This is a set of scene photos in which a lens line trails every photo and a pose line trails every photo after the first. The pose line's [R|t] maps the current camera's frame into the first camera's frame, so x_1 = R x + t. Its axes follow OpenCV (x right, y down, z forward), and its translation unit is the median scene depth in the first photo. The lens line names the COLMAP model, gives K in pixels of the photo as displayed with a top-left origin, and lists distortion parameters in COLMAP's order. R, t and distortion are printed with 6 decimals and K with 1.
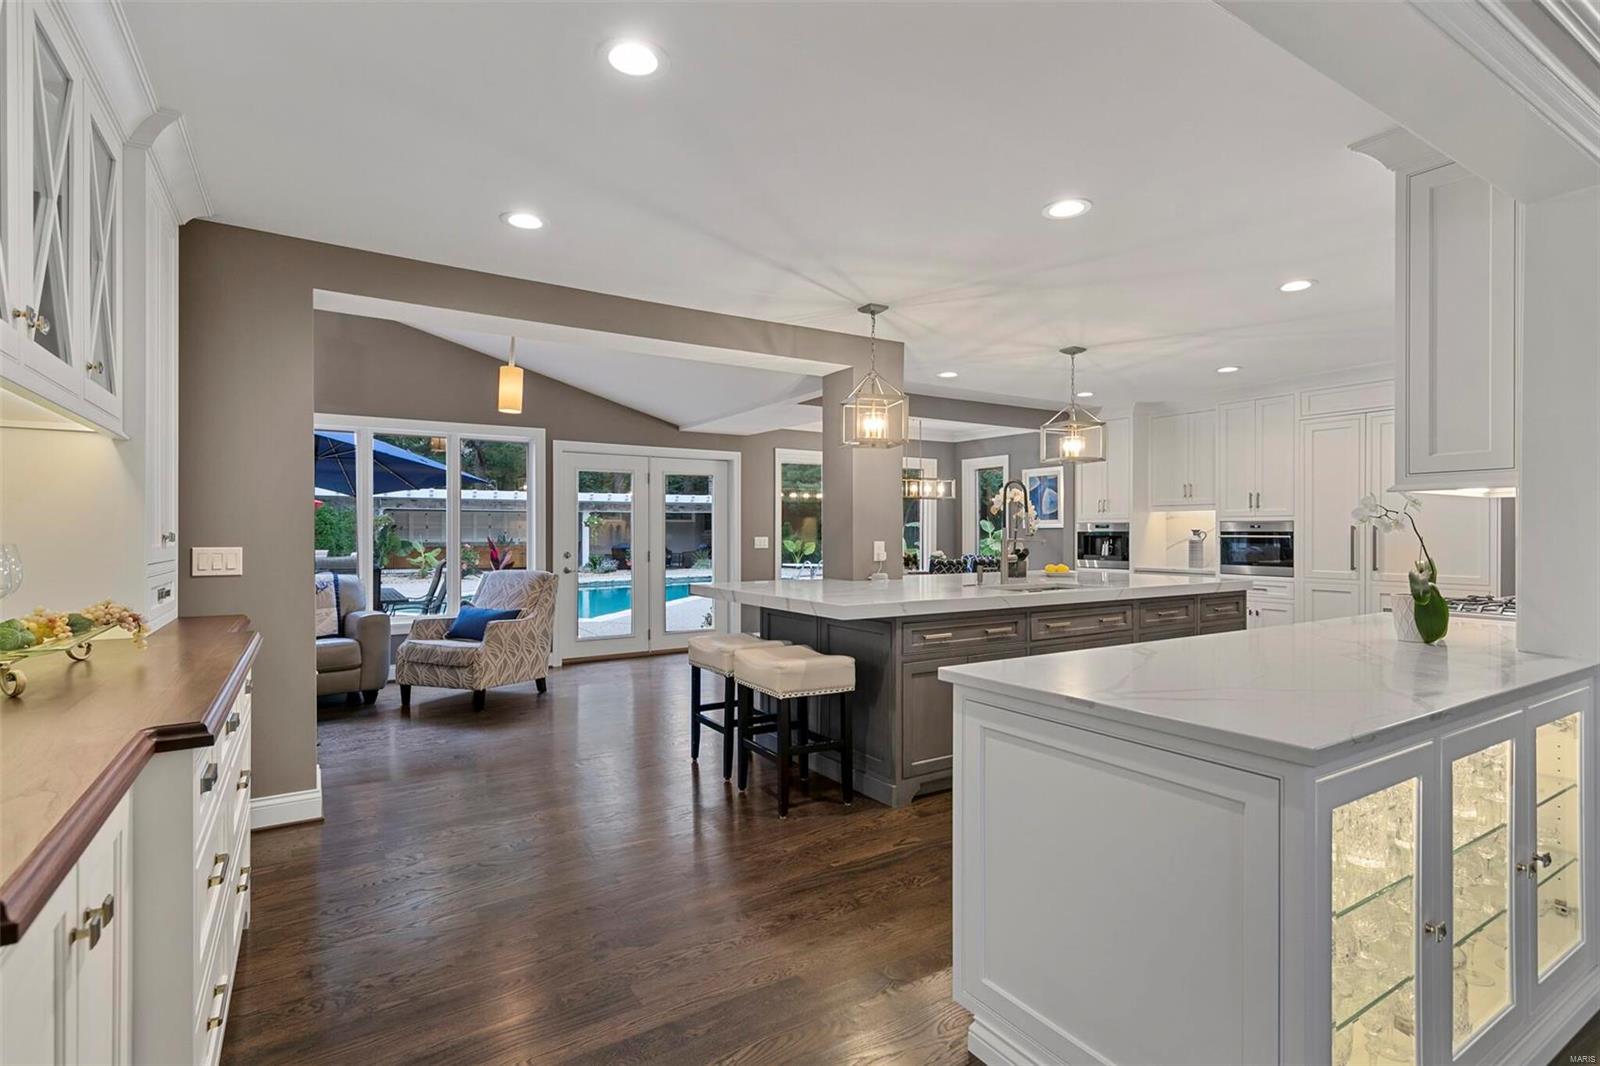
lens RADIAL K [[748.9, 0, 790.1], [0, 748.9, 530.2], [0, 0, 1]] dist [0.002842, 0.000026]
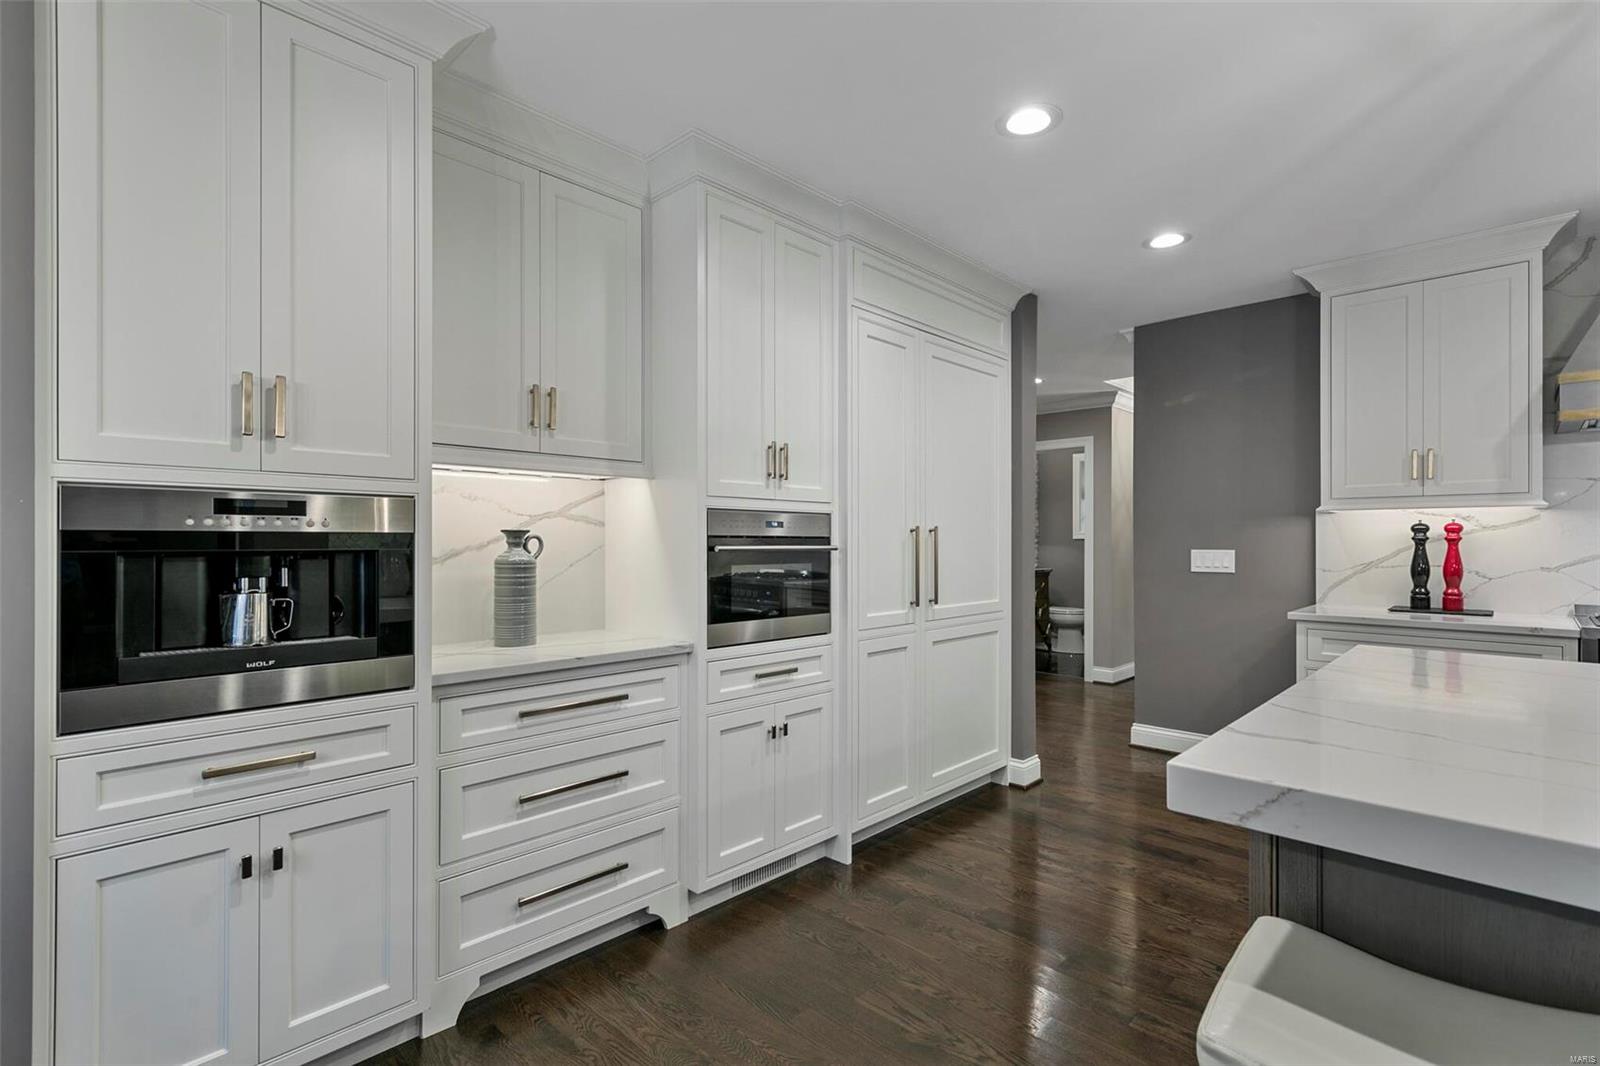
lens RADIAL K [[748.9, 0, 806.0], [0, 748.9, 540.8], [0, 0, 1]] dist [0.002842, 0.000026]
pose [[-0.238897, 0.001140, 0.971044, 0.176099], [-0.002525, 0.999995, -0.001795, 0.004418], [-0.971042, -0.002881, -0.238893, 0.893256]]
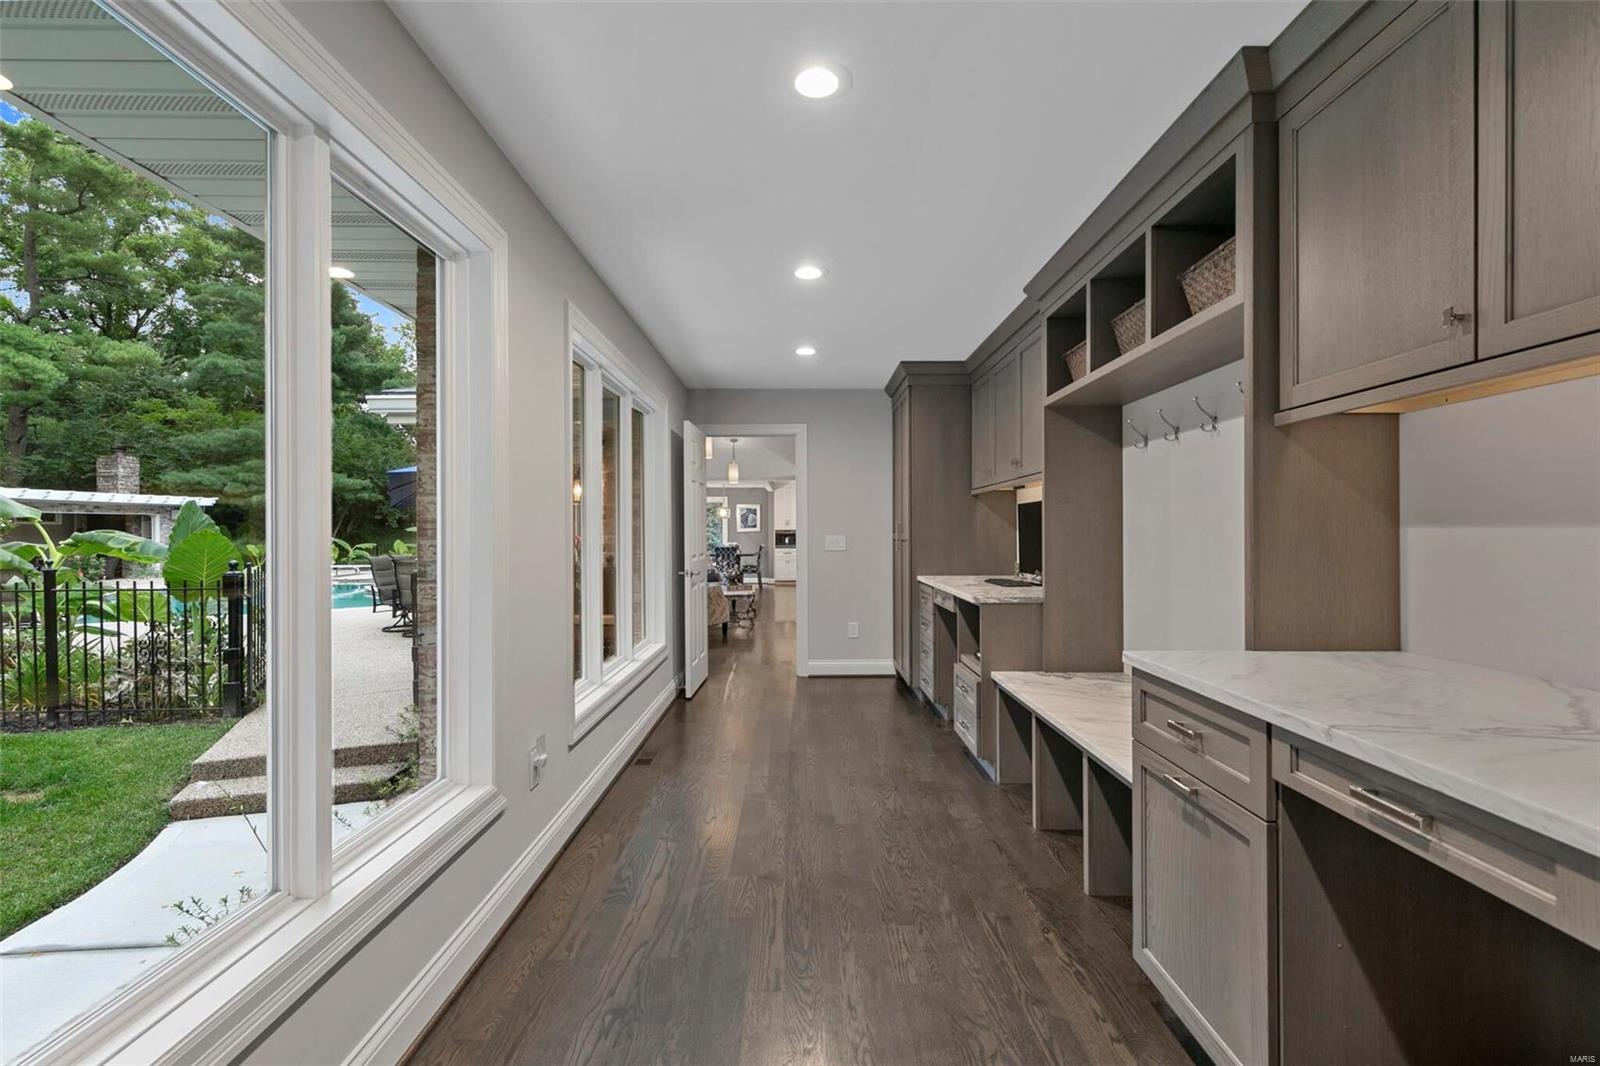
lens RADIAL K [[737.0, 0, 803.9], [0, 737.0, 531.8], [0, 0, 1]] dist [0.000377, 0.000018]
pose [[0.512124, -0.004308, 0.858901, -1.610745], [0.003168, 0.999990, 0.003127, -0.010318], [-0.858906, 0.001120, 0.512133, -0.278831]]
